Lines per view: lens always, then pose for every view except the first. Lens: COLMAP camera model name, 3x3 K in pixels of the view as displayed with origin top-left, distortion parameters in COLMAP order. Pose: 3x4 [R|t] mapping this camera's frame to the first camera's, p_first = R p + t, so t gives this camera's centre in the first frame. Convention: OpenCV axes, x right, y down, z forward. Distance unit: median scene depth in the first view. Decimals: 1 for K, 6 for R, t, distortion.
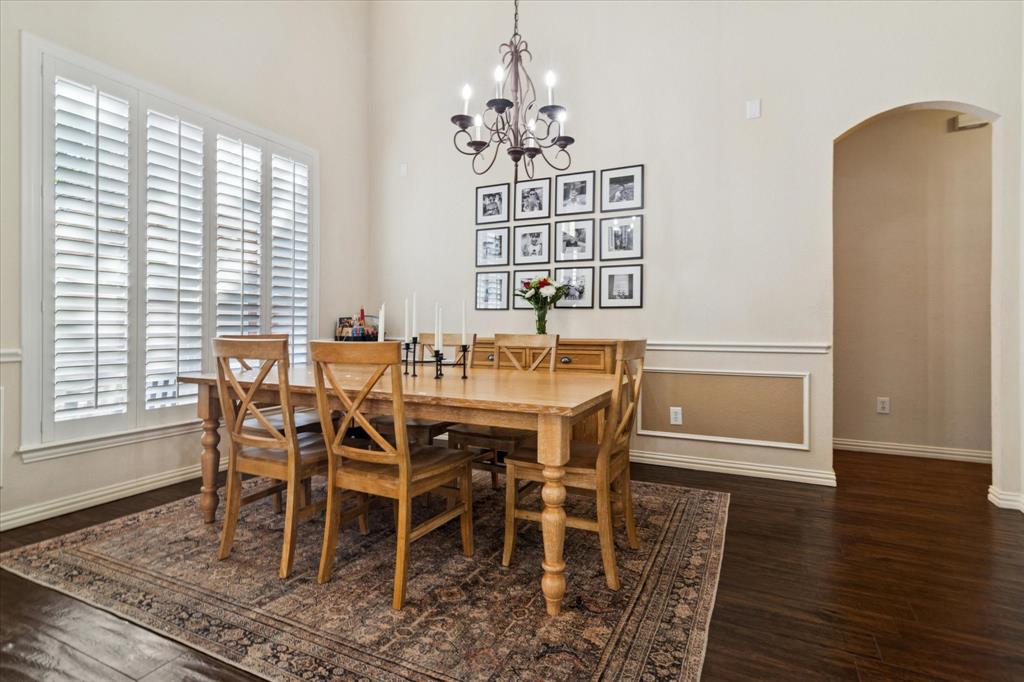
lens RADIAL K [[497.0, 0, 511.4], [0, 497.0, 321.0], [0, 0, 1]] dist [0.000884, 0.002867]
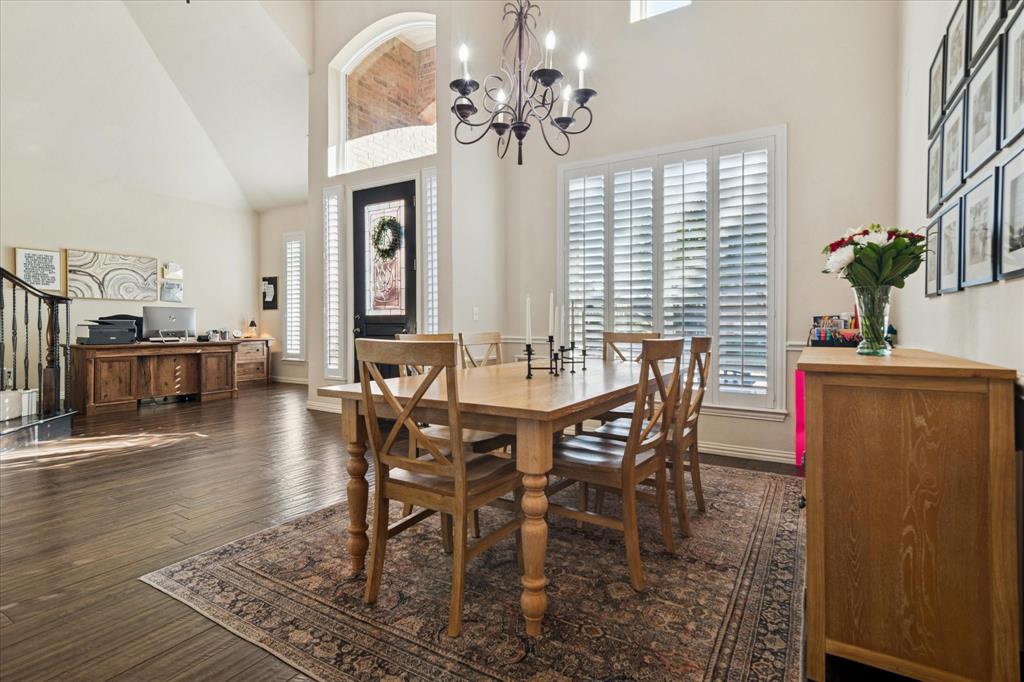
lens RADIAL K [[497.0, 0, 532.6], [0, 497.0, 333.9], [0, 0, 1]] dist [0.000884, 0.002867]
pose [[-0.066785, 0.011423, -0.997702, 0.559913], [0.002278, 0.999934, 0.011297, 0.011756], [0.997765, -0.001518, -0.066807, 0.686064]]
